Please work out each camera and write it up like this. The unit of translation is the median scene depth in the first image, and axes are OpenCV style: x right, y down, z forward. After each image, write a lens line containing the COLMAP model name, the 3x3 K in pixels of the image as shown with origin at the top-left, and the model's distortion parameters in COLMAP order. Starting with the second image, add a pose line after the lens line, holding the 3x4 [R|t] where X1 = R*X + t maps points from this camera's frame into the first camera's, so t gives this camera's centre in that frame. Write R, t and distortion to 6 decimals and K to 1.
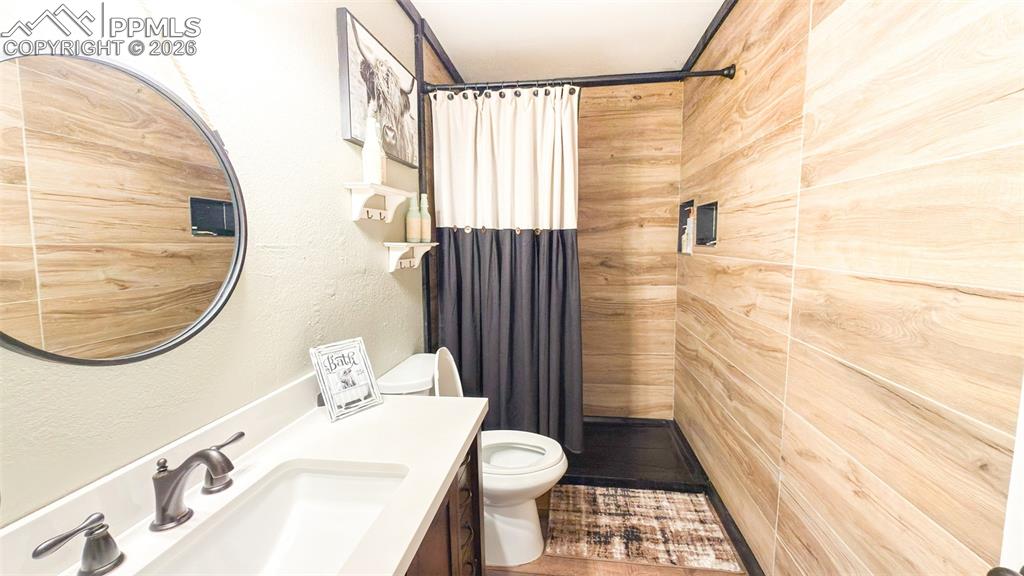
lens RADIAL K [[407.8, 0, 513.0], [0, 407.8, 283.4], [0, 0, 1]] dist [0.000437, 0.000328]
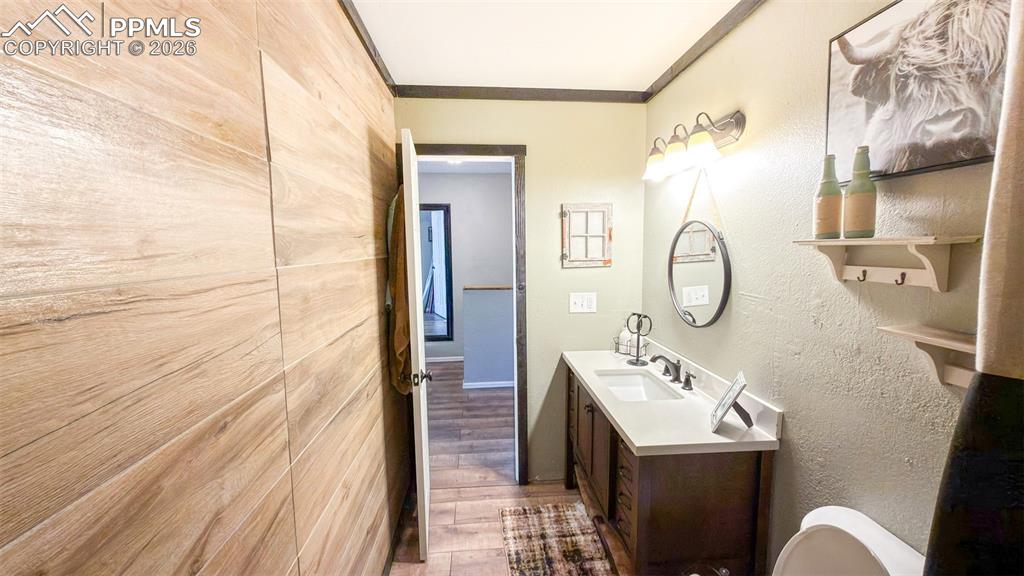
lens RADIAL K [[407.8, 0, 511.4], [0, 407.8, 285.7], [0, 0, 1]] dist [0.000437, 0.000328]
pose [[-0.973028, 0.046811, -0.225890, 0.524573], [0.000365, 0.979507, 0.201408, -0.385493], [0.230689, 0.195893, -0.953105, 2.014810]]
